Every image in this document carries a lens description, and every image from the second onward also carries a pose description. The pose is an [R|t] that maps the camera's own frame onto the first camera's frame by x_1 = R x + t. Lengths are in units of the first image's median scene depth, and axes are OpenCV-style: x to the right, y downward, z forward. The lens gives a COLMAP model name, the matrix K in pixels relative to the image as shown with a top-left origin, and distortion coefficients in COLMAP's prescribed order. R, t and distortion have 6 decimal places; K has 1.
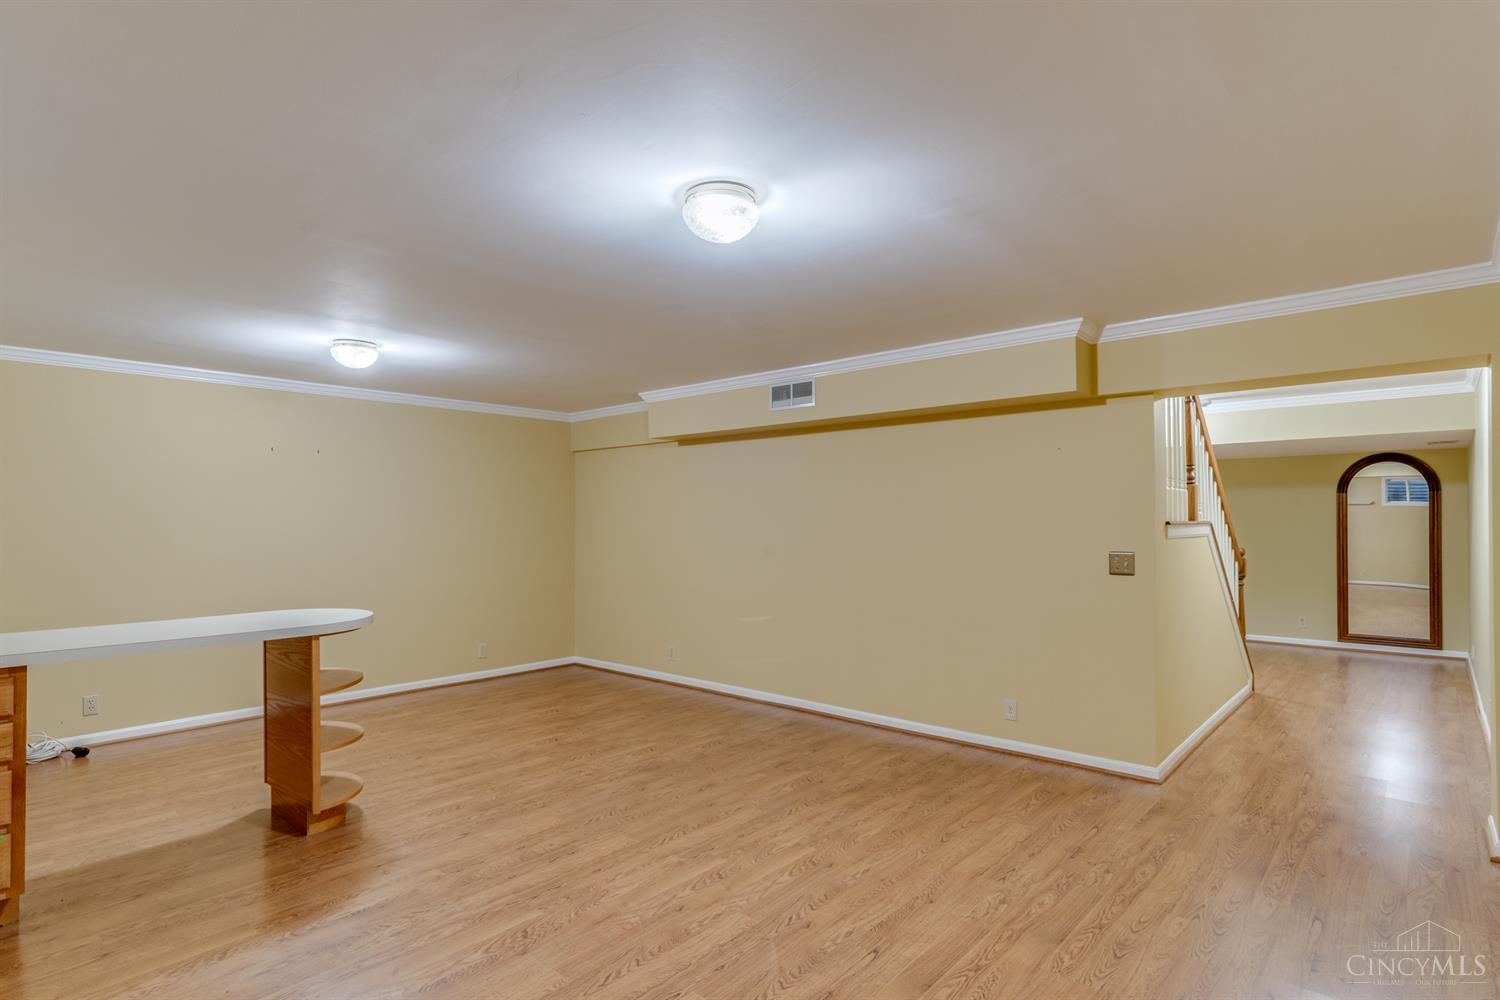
lens RADIAL K [[757.5, 0, 748.6], [0, 757.5, 511.4], [0, 0, 1]] dist [-0.002496, 0.003044]
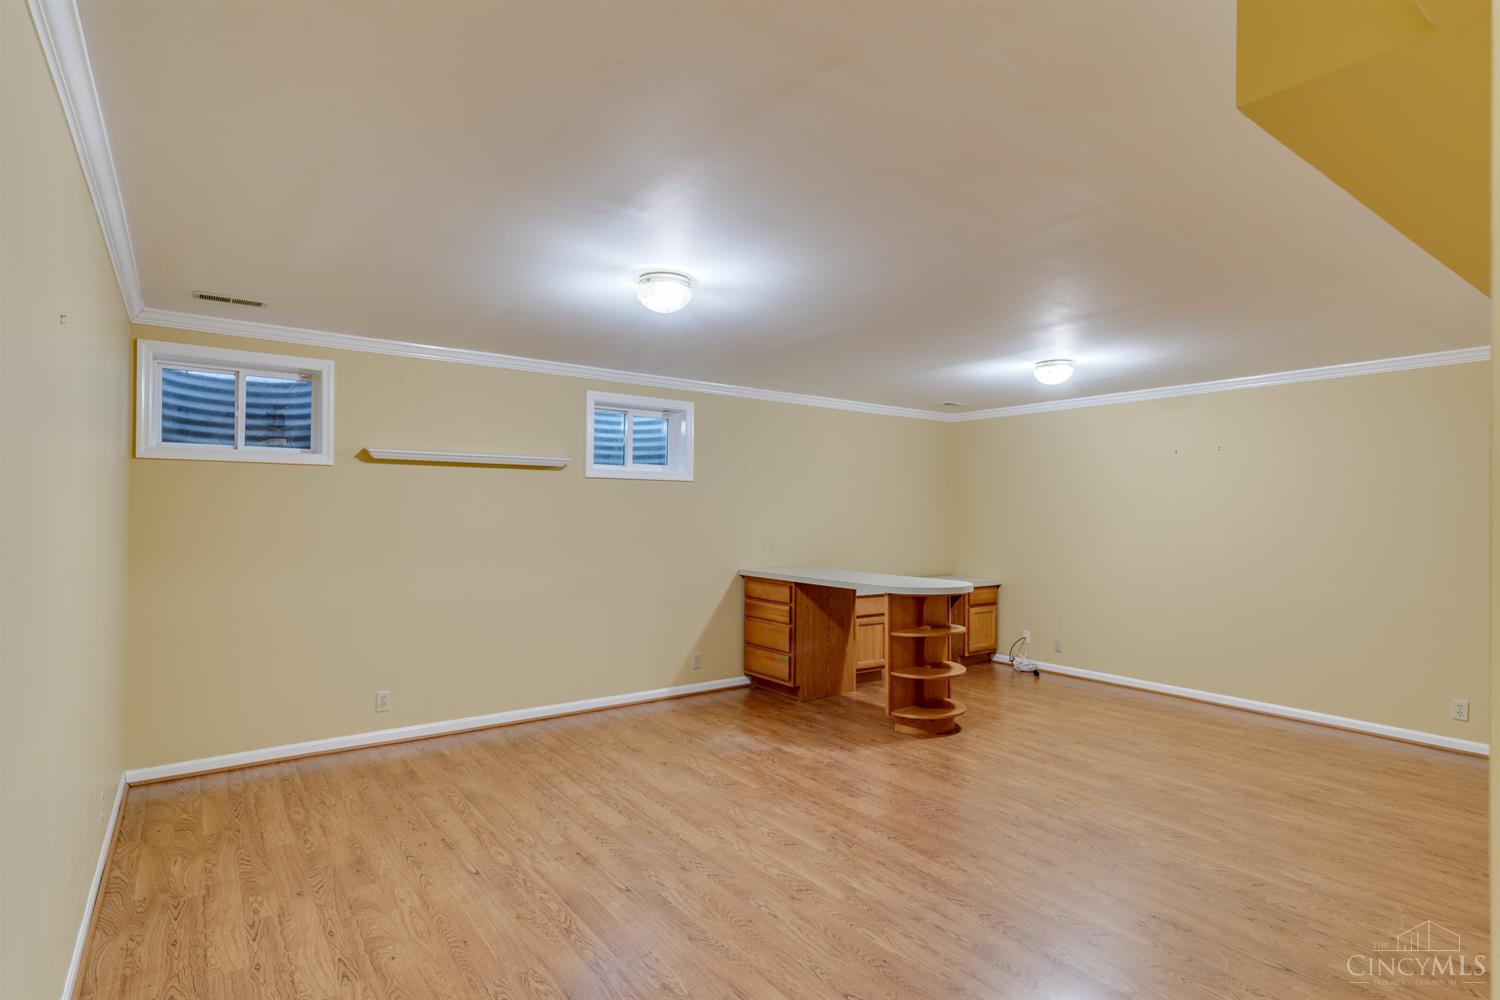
lens RADIAL K [[757.5, 0, 749.9], [0, 757.5, 501.9], [0, 0, 1]] dist [-0.002496, 0.003044]
pose [[-0.210029, -0.014080, -0.977594, 0.775926], [0.004878, 0.999869, -0.015449, 0.006573], [0.977683, -0.008013, -0.209932, 0.878490]]
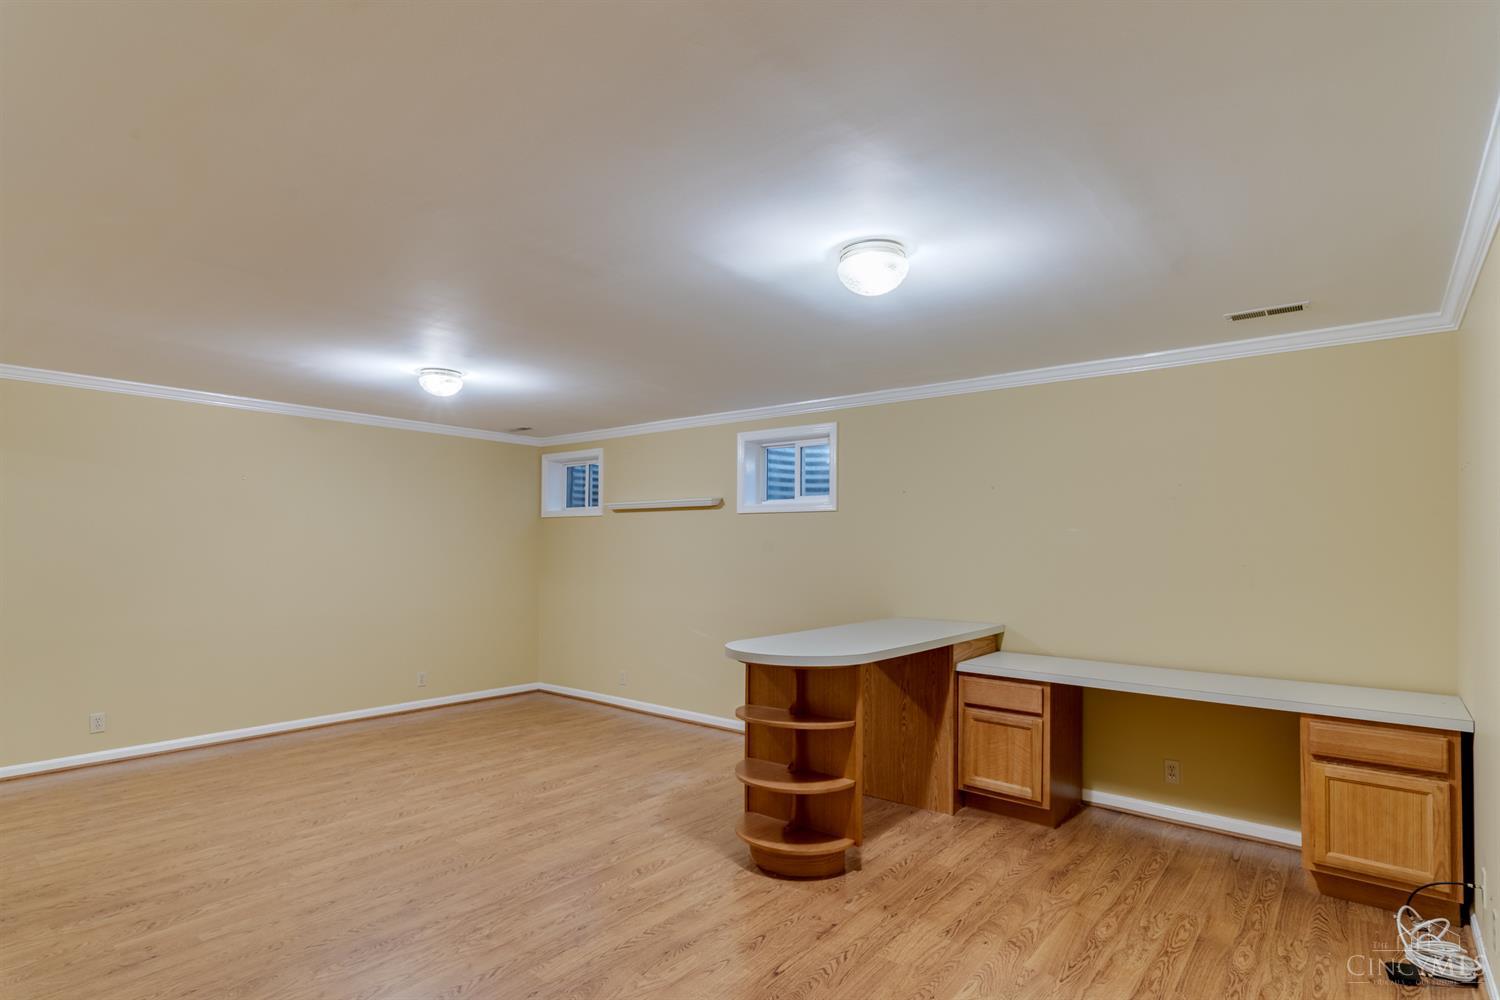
lens RADIAL K [[757.5, 0, 755.8], [0, 757.5, 559.1], [0, 0, 1]] dist [-0.002496, 0.003044]
pose [[-0.998906, -0.006013, -0.046368, -0.442847], [-0.006228, 0.999970, 0.004501, 0.019598], [0.046340, 0.004785, -0.998914, 1.753704]]
